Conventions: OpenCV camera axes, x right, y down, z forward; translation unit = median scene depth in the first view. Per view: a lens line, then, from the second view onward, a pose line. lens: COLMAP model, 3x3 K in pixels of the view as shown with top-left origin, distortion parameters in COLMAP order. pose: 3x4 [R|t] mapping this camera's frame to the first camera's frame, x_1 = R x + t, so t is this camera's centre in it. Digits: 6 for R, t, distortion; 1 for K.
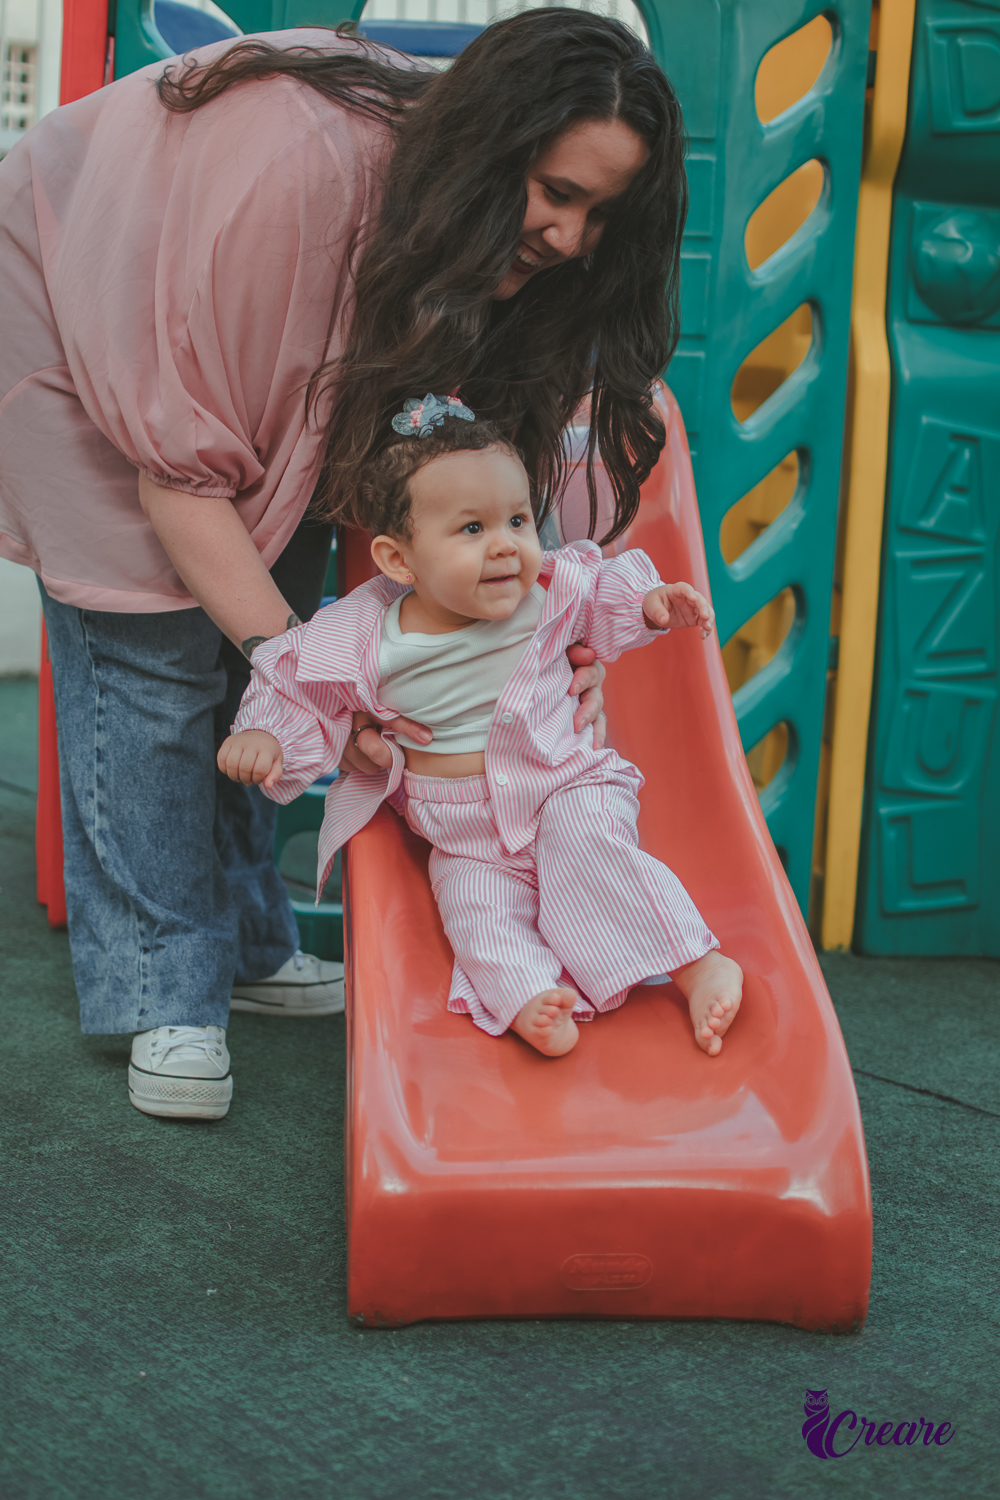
lens RADIAL K [[2380.0, 0, 500.0], [0, 2380.0, 750.0], [0, 0, 1]] dist [-0.188101, 0.173487]
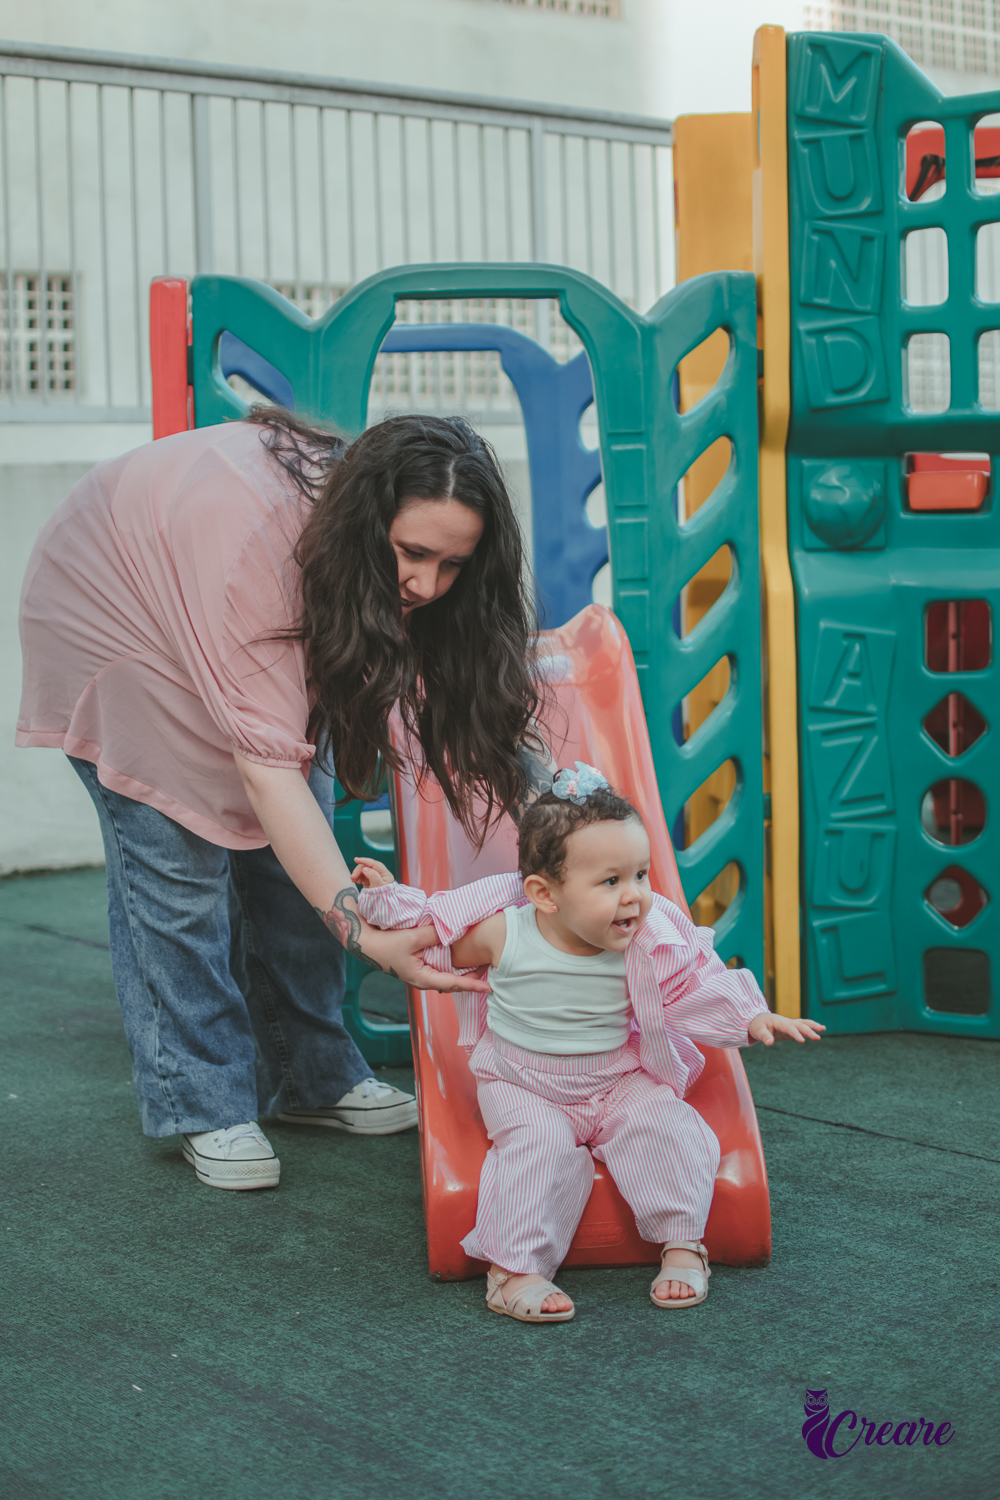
lens RADIAL K [[2380.0, 0, 500.0], [0, 2380.0, 750.0], [0, 0, 1]] dist [-0.188101, 0.173487]
pose [[0.997140, -0.072485, -0.021395, 0.024983], [0.071013, 0.995482, -0.063025, 0.000398], [0.025867, 0.061326, 0.997783, -0.341231]]
